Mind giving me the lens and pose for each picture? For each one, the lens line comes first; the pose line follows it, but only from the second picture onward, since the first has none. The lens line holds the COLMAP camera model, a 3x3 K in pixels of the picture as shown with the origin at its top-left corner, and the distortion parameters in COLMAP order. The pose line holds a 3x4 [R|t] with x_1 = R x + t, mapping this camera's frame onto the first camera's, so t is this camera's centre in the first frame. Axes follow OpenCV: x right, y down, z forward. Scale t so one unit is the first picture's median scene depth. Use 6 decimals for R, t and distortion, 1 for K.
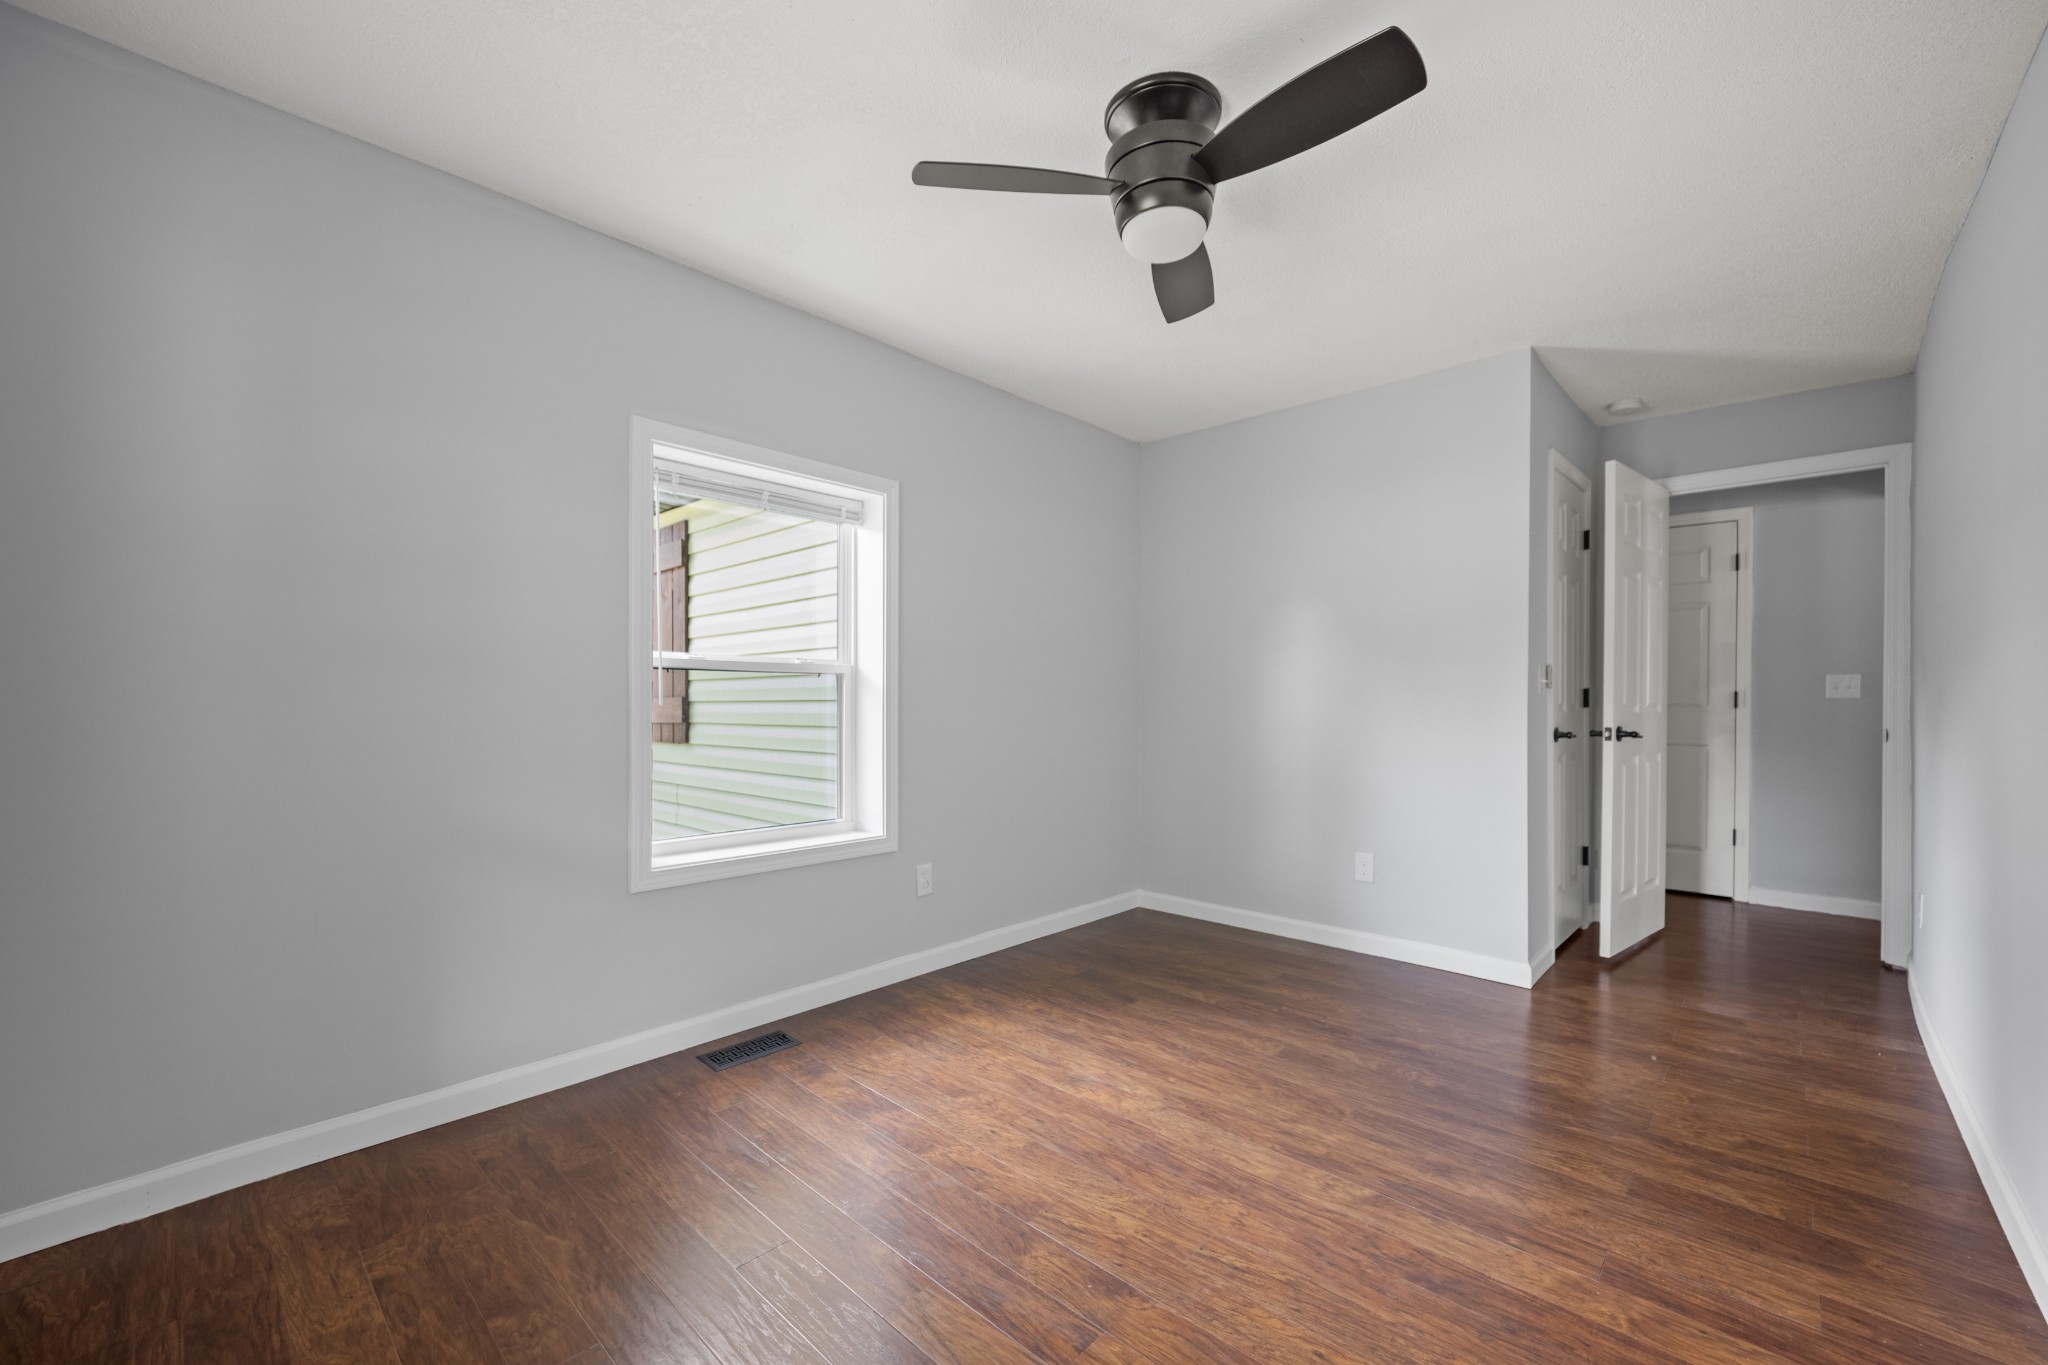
lens RADIAL K [[836.9, 0, 1021.6], [0, 836.9, 717.9], [0, 0, 1]] dist [-0.003199, -0.000200]
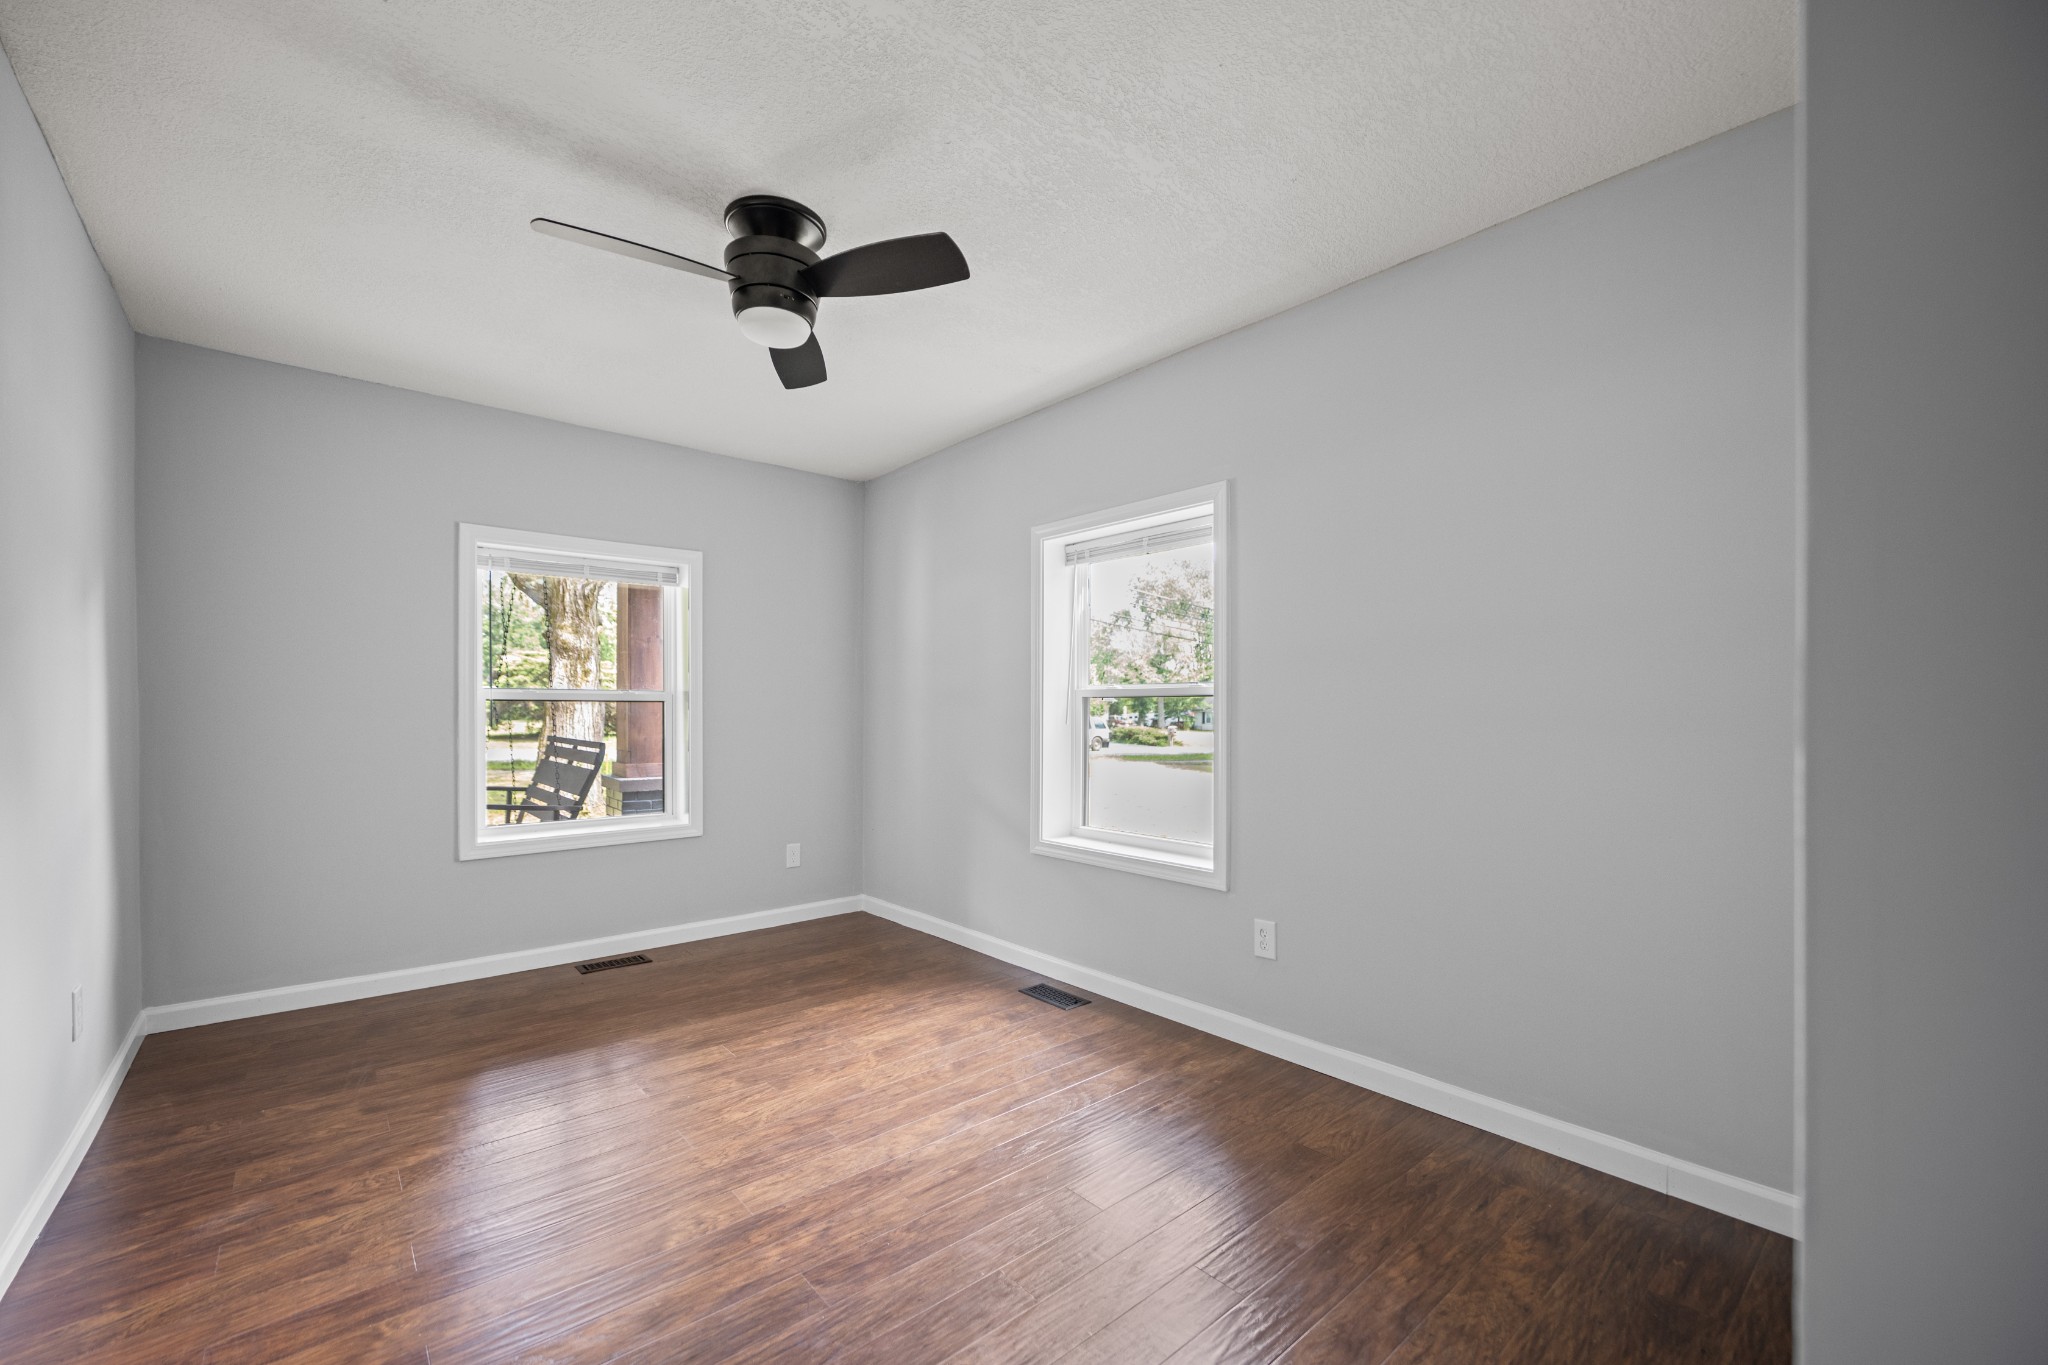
lens RADIAL K [[836.9, 0, 1021.6], [0, 836.9, 717.9], [0, 0, 1]] dist [-0.003199, -0.000200]
pose [[-0.117496, -0.000499, -0.993073, 1.125291], [-0.024034, 0.999708, 0.002341, -0.037650], [0.992782, 0.024142, -0.117474, 1.281285]]
